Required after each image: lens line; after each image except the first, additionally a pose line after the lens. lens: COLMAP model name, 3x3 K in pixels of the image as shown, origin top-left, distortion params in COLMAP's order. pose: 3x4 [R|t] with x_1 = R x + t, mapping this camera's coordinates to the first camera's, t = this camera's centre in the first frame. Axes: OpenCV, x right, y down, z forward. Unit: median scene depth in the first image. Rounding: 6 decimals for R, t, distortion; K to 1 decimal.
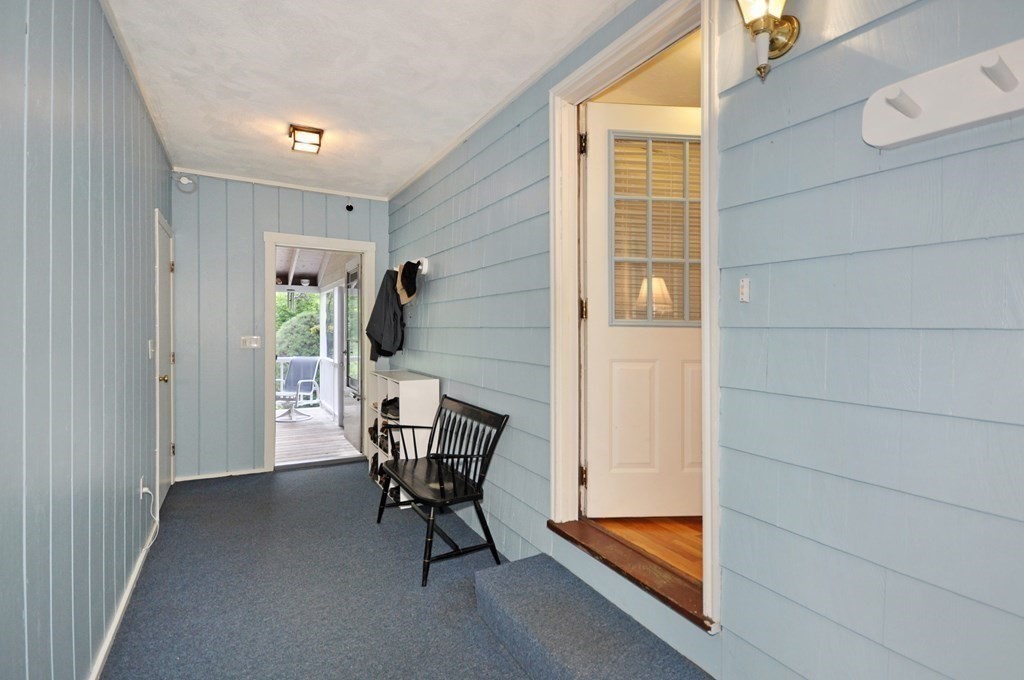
lens RADIAL K [[474.0, 0, 518.5], [0, 474.0, 327.1], [0, 0, 1]] dist [-0.001835, -0.000581]
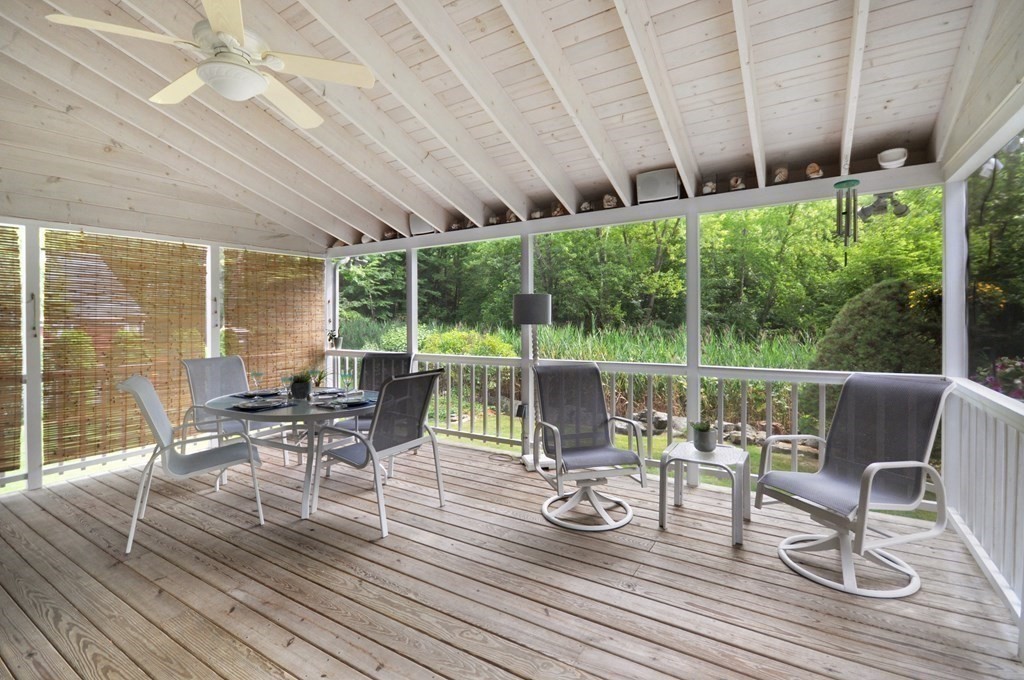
lens RADIAL K [[474.0, 0, 518.5], [0, 474.0, 327.1], [0, 0, 1]] dist [-0.001835, -0.000581]
pose [[0.467713, 0.009073, -0.883834, -0.271474], [0.014834, 0.999726, 0.018112, 0.018557], [0.883756, -0.021583, 0.467450, 0.594623]]
